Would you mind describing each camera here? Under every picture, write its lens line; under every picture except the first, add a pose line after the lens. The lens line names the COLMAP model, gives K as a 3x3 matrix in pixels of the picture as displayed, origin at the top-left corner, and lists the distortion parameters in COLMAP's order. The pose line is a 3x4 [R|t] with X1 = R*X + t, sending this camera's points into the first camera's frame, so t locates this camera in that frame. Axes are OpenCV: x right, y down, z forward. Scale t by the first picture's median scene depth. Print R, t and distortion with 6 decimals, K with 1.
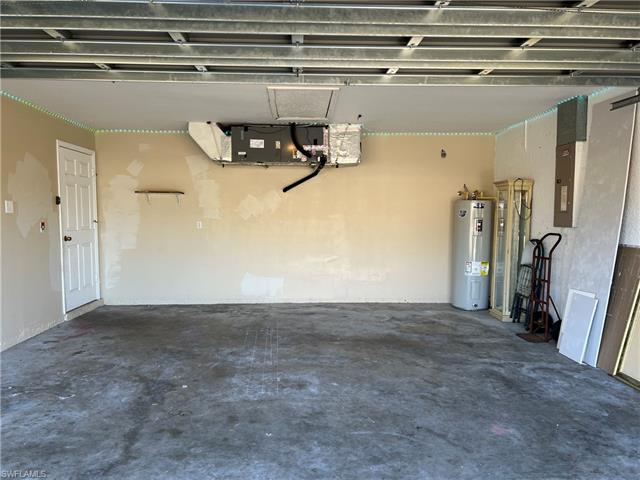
lens RADIAL K [[483.3, 0, 317.2], [0, 483.3, 239.1], [0, 0, 1]] dist [0.076231, -0.084978]
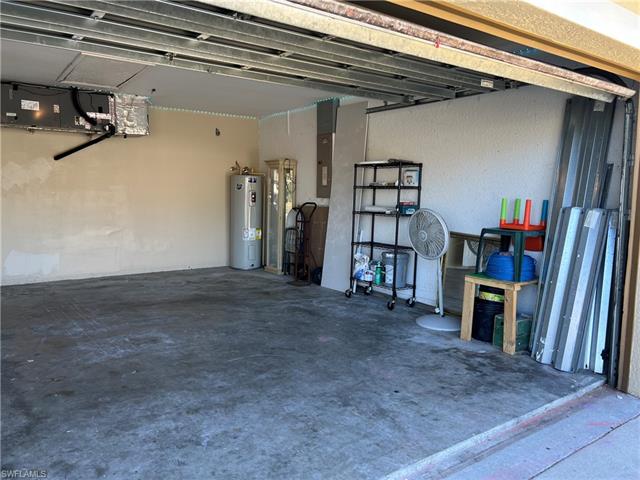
lens RADIAL K [[483.3, 0, 322.4], [0, 483.3, 241.3], [0, 0, 1]] dist [0.076231, -0.084978]
pose [[0.831519, -0.050582, 0.553188, -0.195572], [0.019976, 0.997924, 0.061221, 0.010981], [-0.555136, -0.039856, 0.830804, -0.073196]]
